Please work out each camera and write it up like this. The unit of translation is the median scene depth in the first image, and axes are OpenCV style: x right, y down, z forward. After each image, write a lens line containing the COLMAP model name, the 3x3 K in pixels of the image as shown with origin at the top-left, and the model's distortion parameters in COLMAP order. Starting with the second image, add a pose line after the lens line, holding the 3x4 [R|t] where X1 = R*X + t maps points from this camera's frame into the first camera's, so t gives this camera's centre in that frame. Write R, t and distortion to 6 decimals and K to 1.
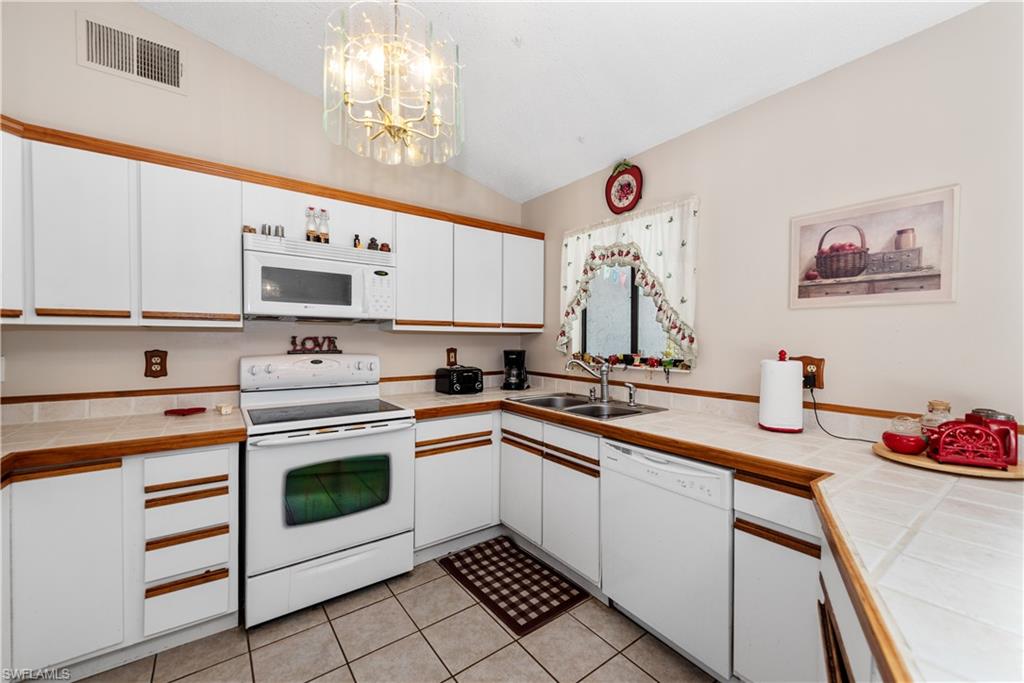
lens RADIAL K [[404.5, 0, 511.6], [0, 404.5, 340.3], [0, 0, 1]] dist [0.011810, -0.003502]
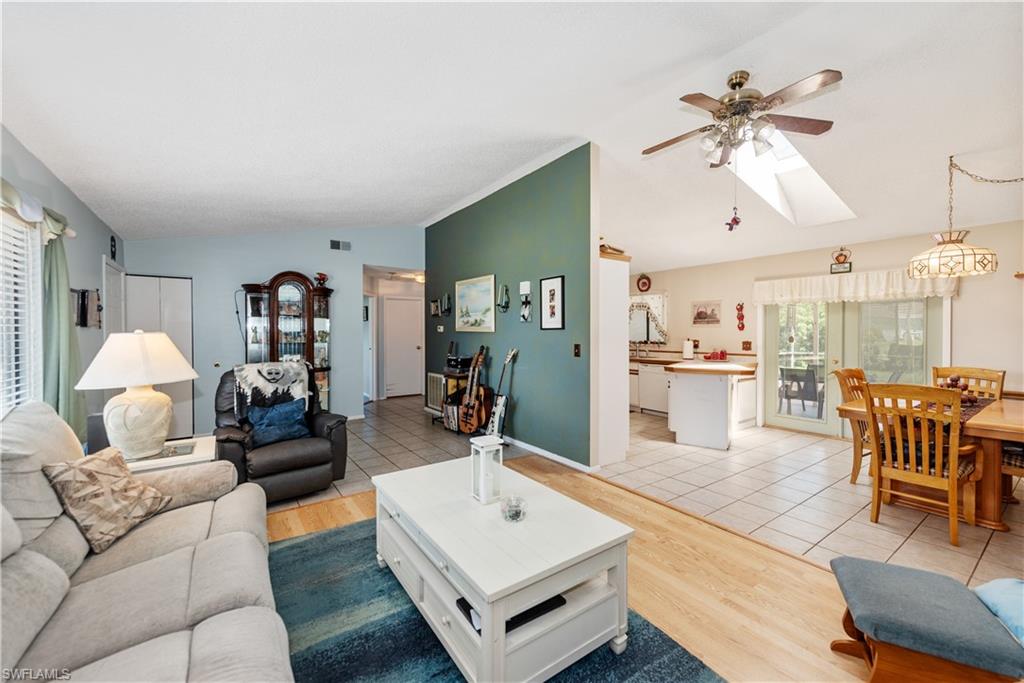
lens RADIAL K [[404.5, 0, 511.7], [0, 404.5, 332.8], [0, 0, 1]] dist [0.011810, -0.003502]
pose [[0.999863, -0.003770, -0.016091, -0.843162], [0.003686, 0.999979, -0.005267, -0.011971], [0.016111, 0.005206, 0.999857, -2.584462]]
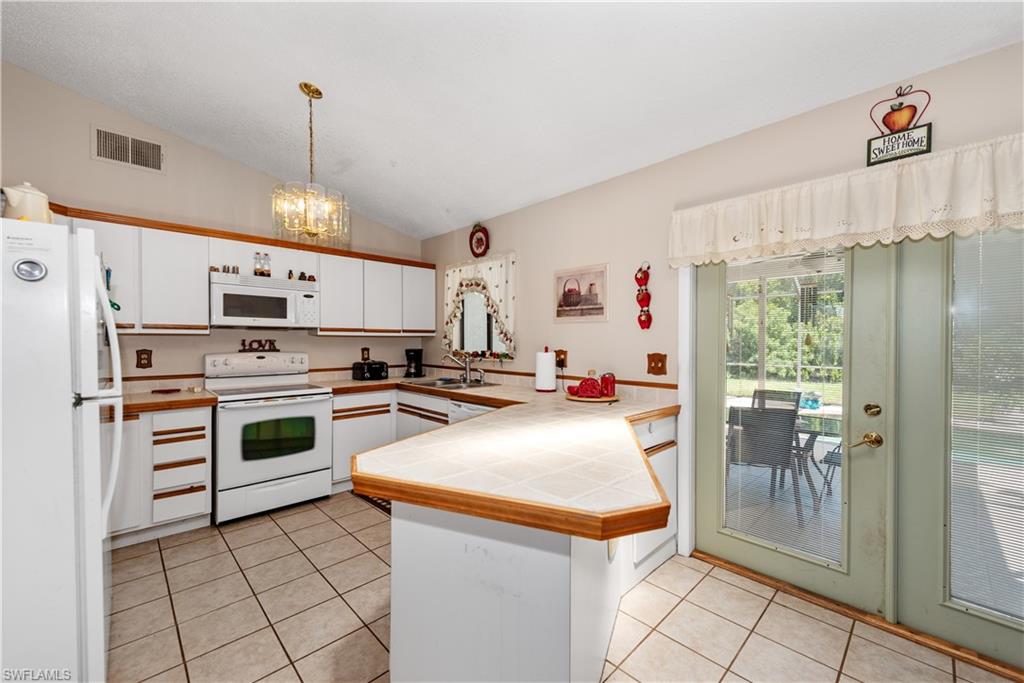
lens RADIAL K [[404.5, 0, 514.2], [0, 404.5, 340.9], [0, 0, 1]] dist [0.011810, -0.003502]
pose [[0.990759, -0.004524, 0.135559, 0.269603], [0.004918, 0.999985, -0.002575, 0.003605], [-0.135546, 0.003218, 0.990766, -0.692956]]
